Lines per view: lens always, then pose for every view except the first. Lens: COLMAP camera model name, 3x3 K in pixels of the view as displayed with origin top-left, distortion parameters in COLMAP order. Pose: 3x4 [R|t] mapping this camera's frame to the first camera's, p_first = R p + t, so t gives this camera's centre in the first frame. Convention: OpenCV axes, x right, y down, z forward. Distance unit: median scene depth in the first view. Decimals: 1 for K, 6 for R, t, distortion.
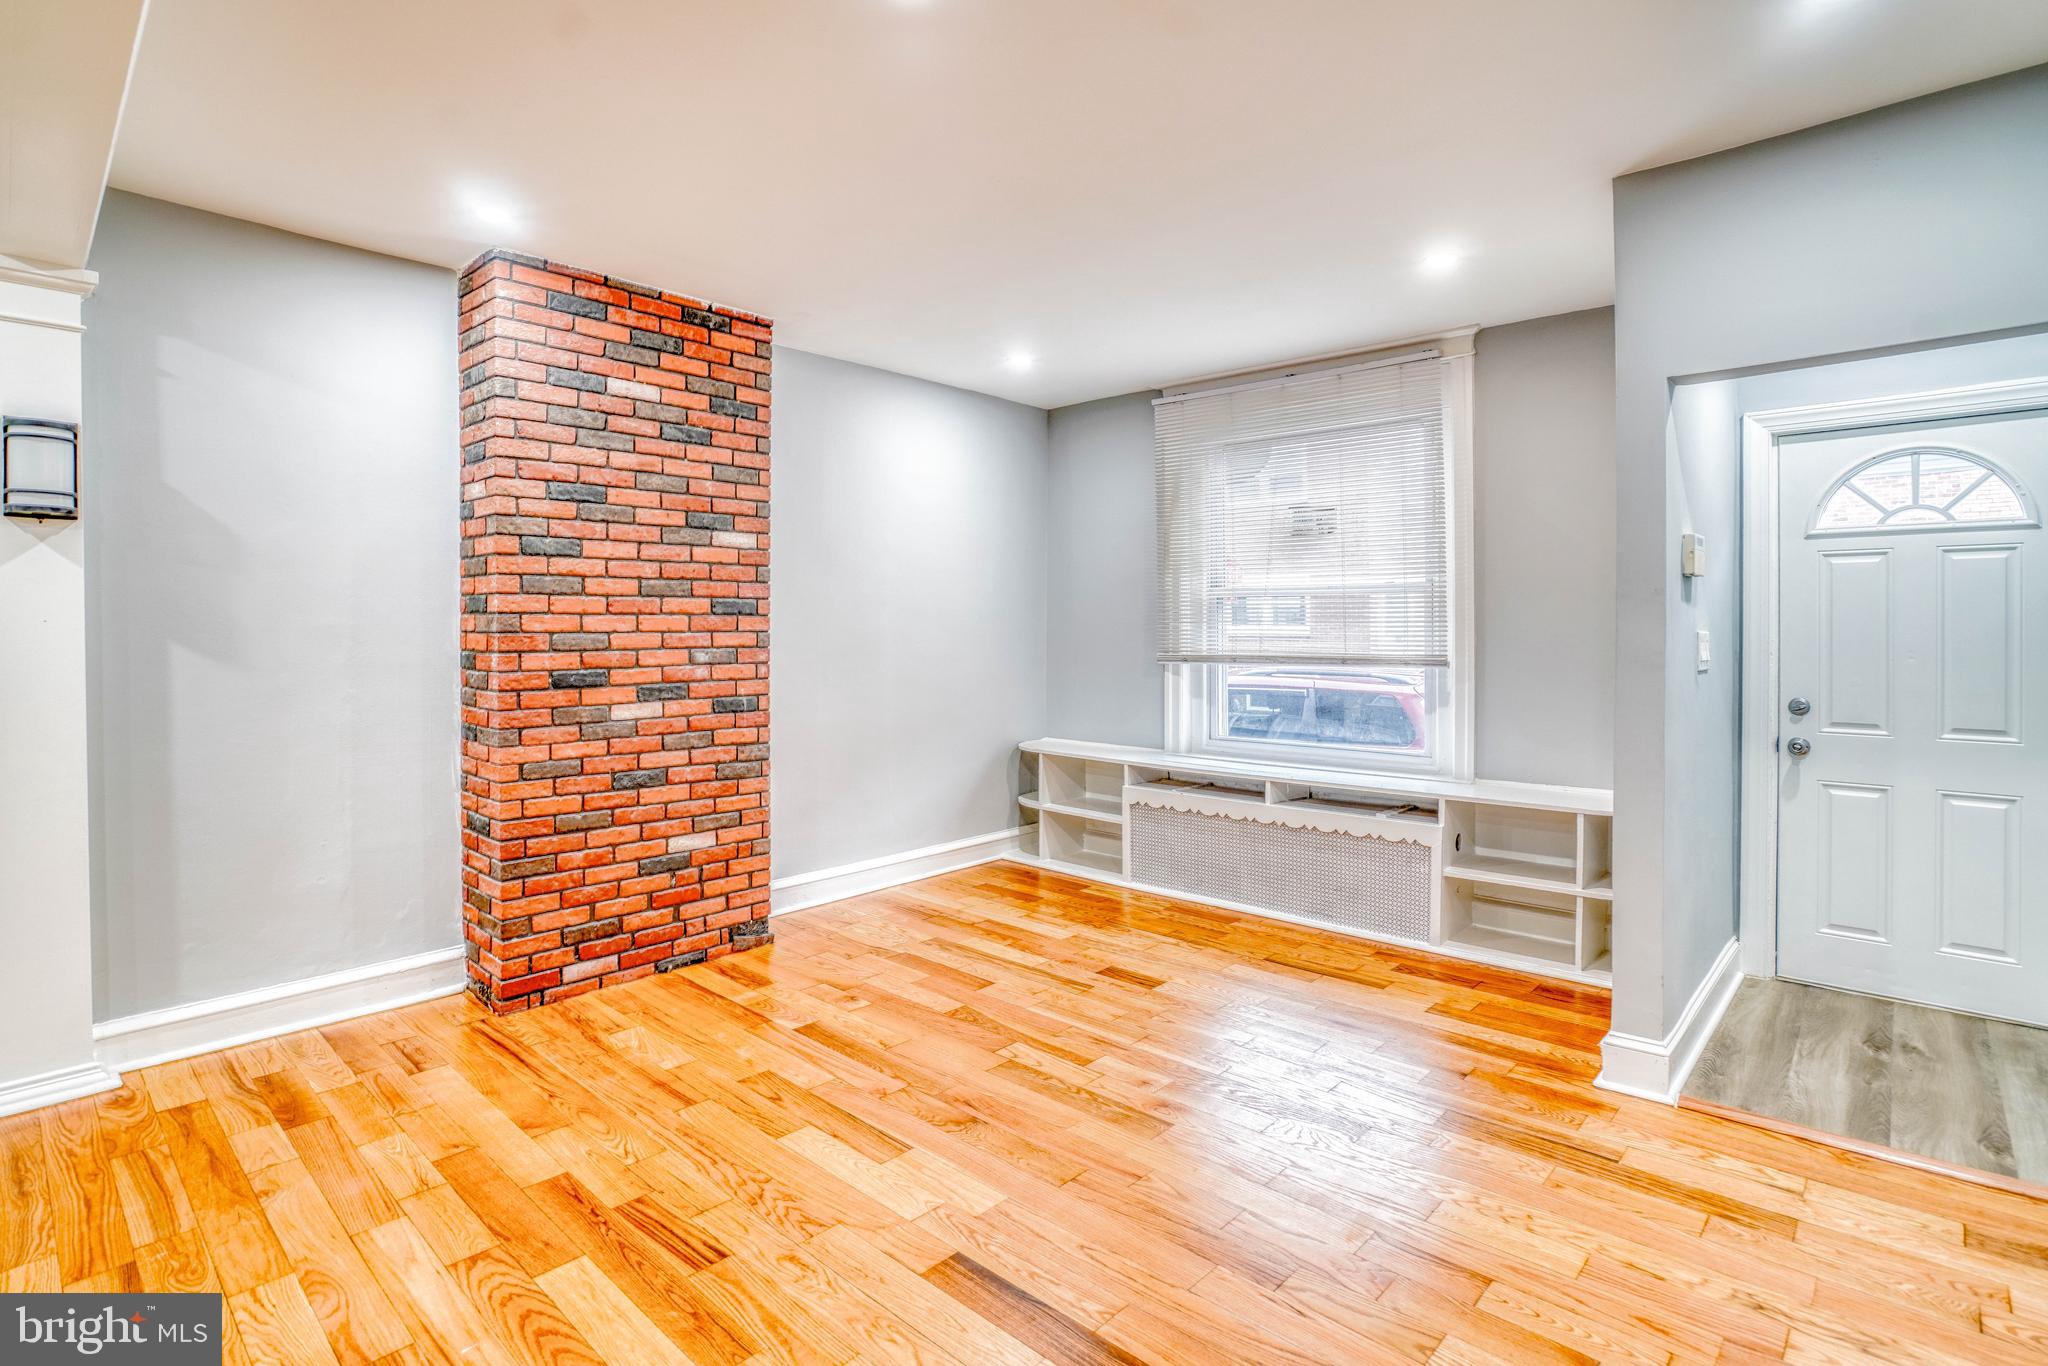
lens RADIAL K [[1051.5, 0, 1024.5], [0, 1051.5, 624.3], [0, 0, 1]] dist [-0.059880, 0.025927]
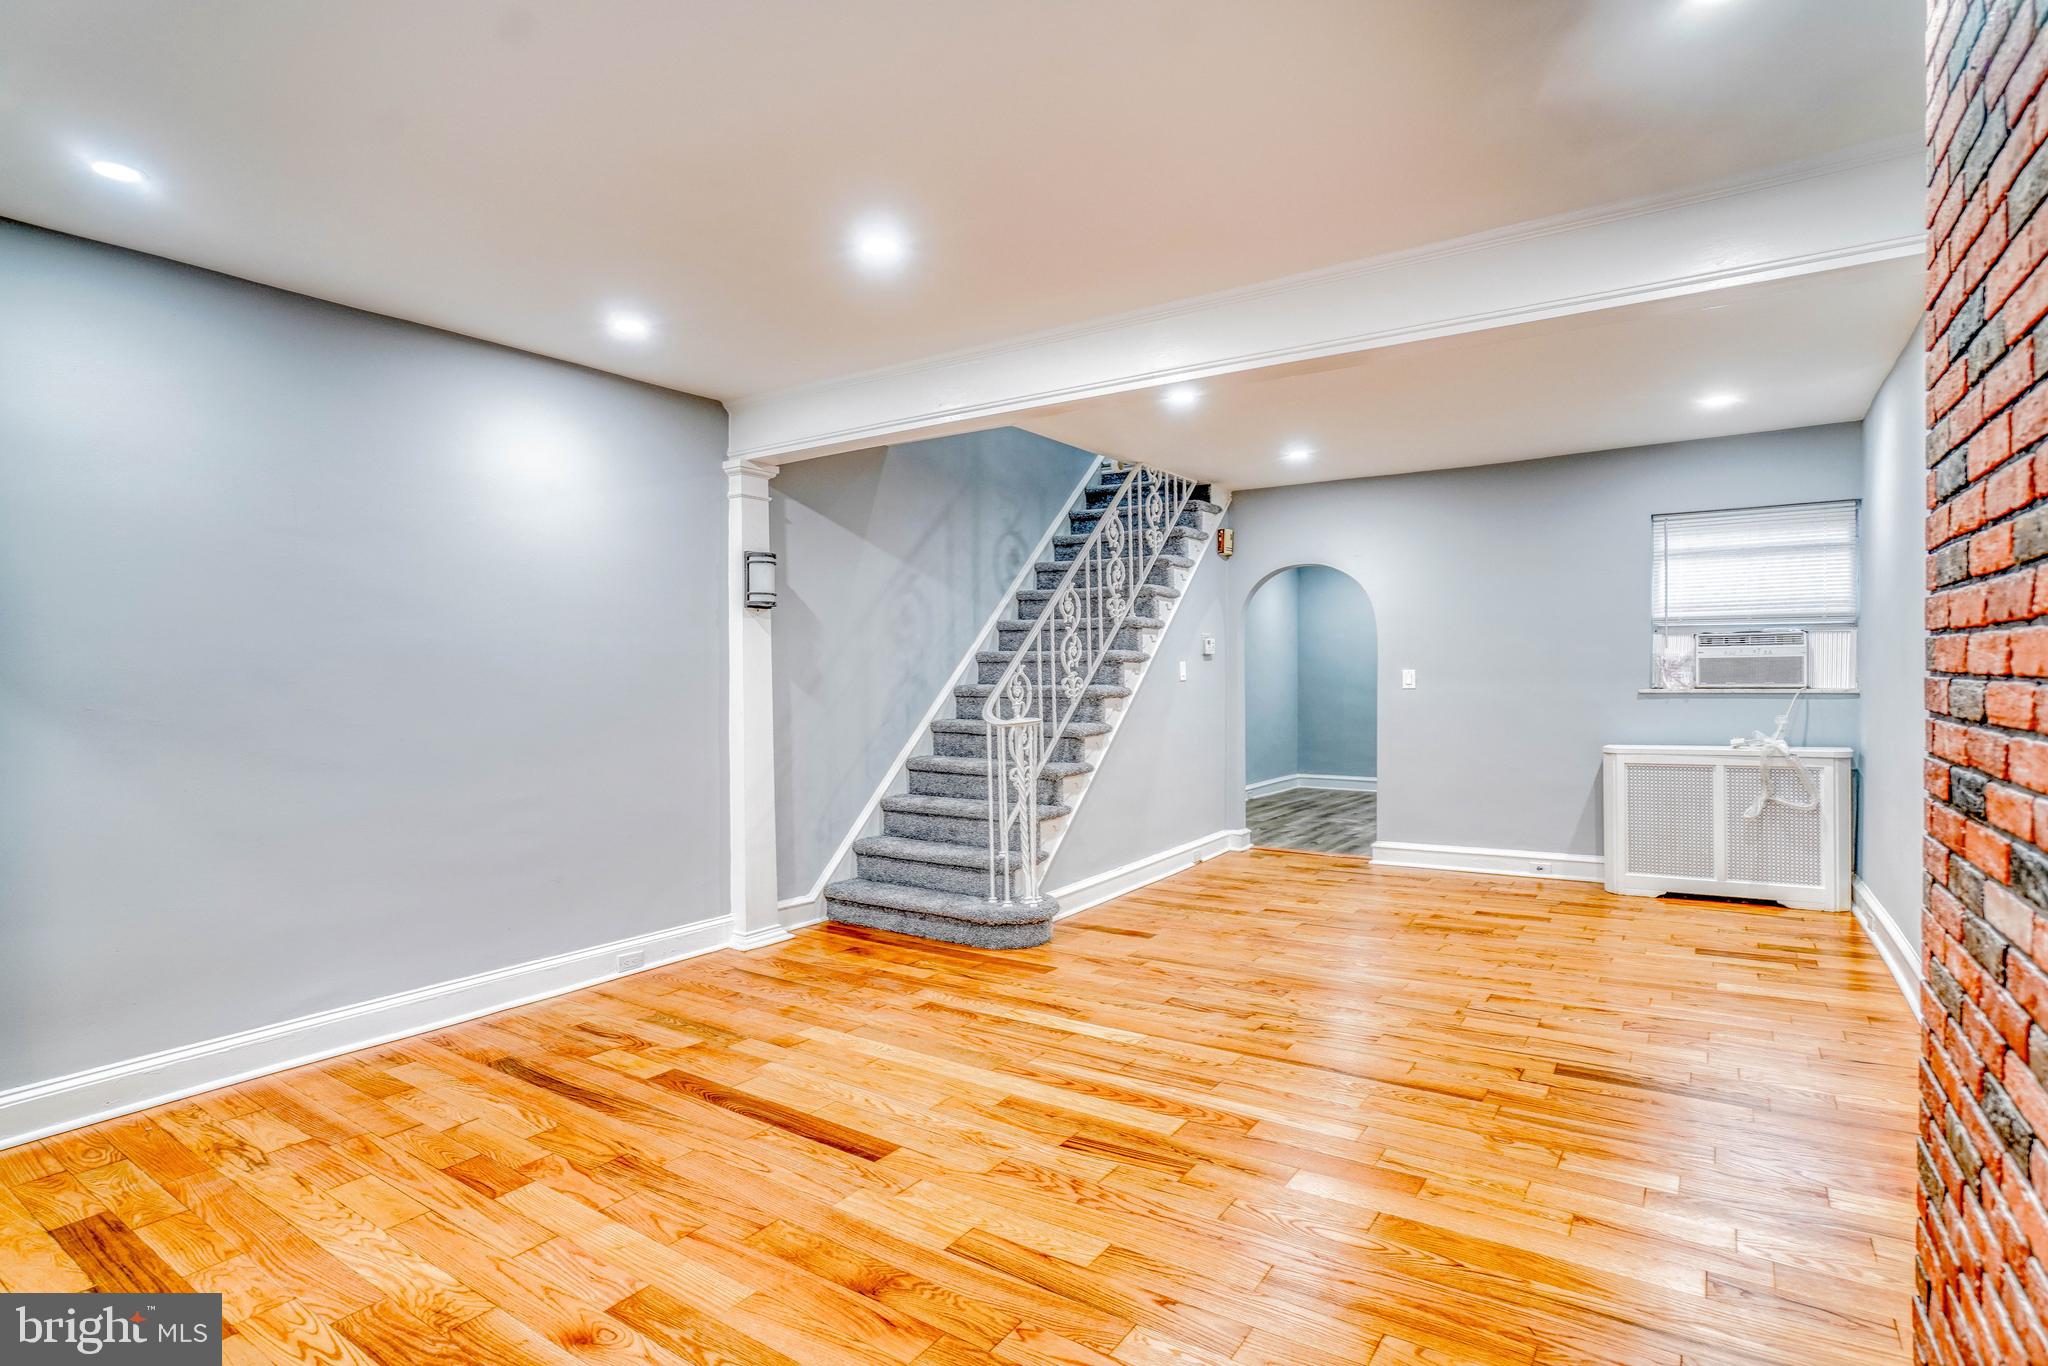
lens RADIAL K [[1005.9, 0, 1026.0], [0, 1005.9, 691.8], [0, 0, 1]] dist [-0.066372, 0.035210]
pose [[-0.985681, 0.019012, -0.167545, -0.022477], [0.015516, 0.999634, 0.022152, 0.000467], [0.167905, 0.019236, -0.985616, 1.264478]]
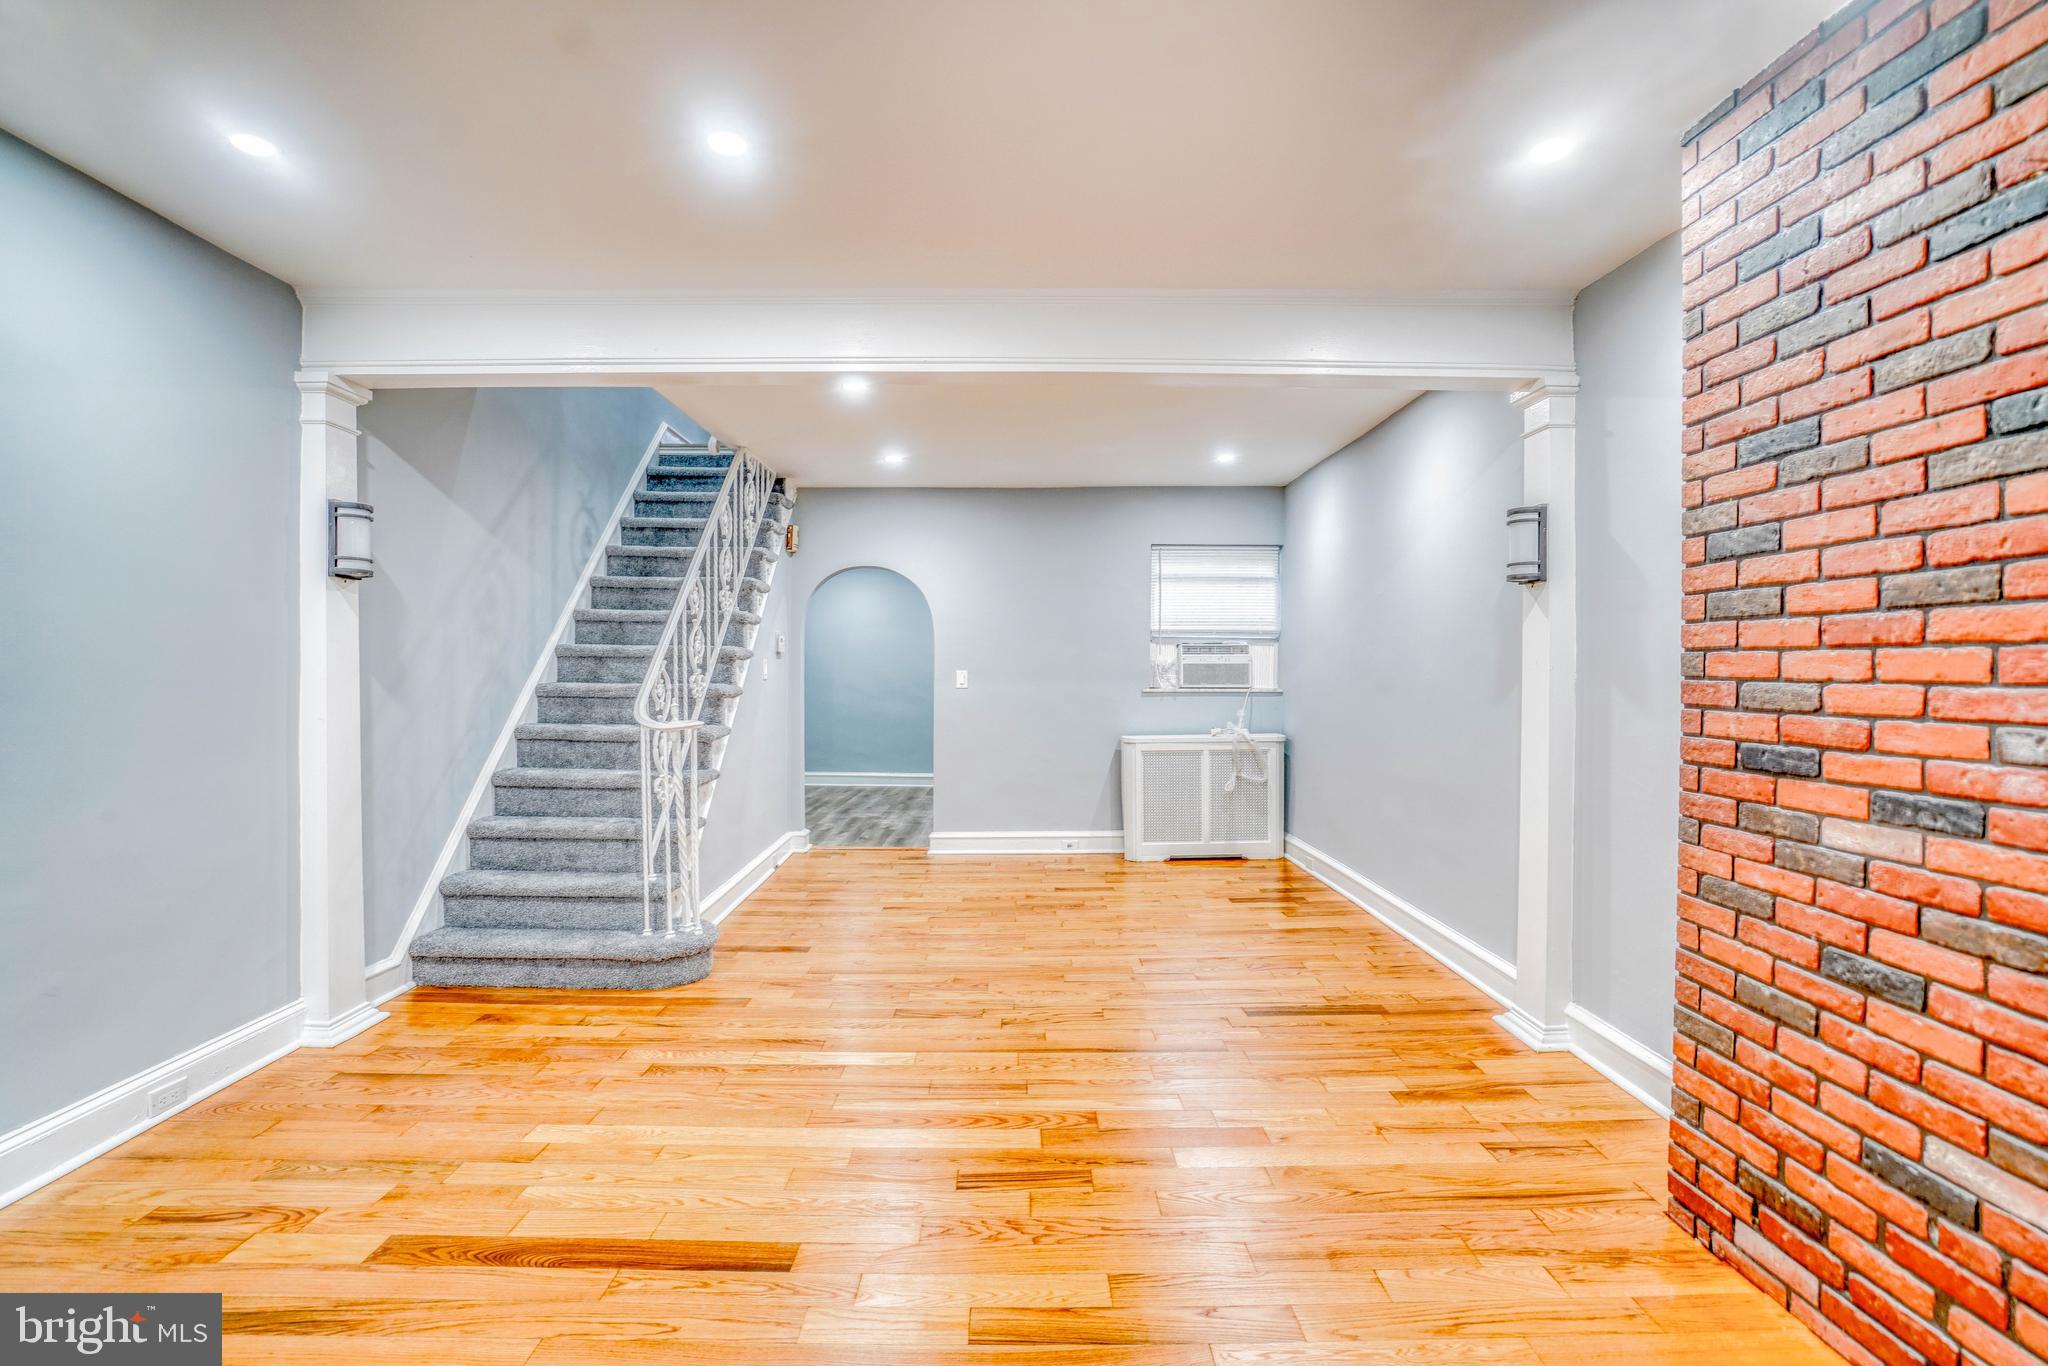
lens RADIAL K [[980.6, 0, 1036.5], [0, 980.6, 681.6], [0, 0, 1]] dist [-0.055756, 0.024420]
pose [[-0.727611, 0.012382, -0.685878, 0.235008], [0.000295, 0.999843, 0.017737, -0.001138], [0.685990, 0.012703, -0.727500, 1.061432]]
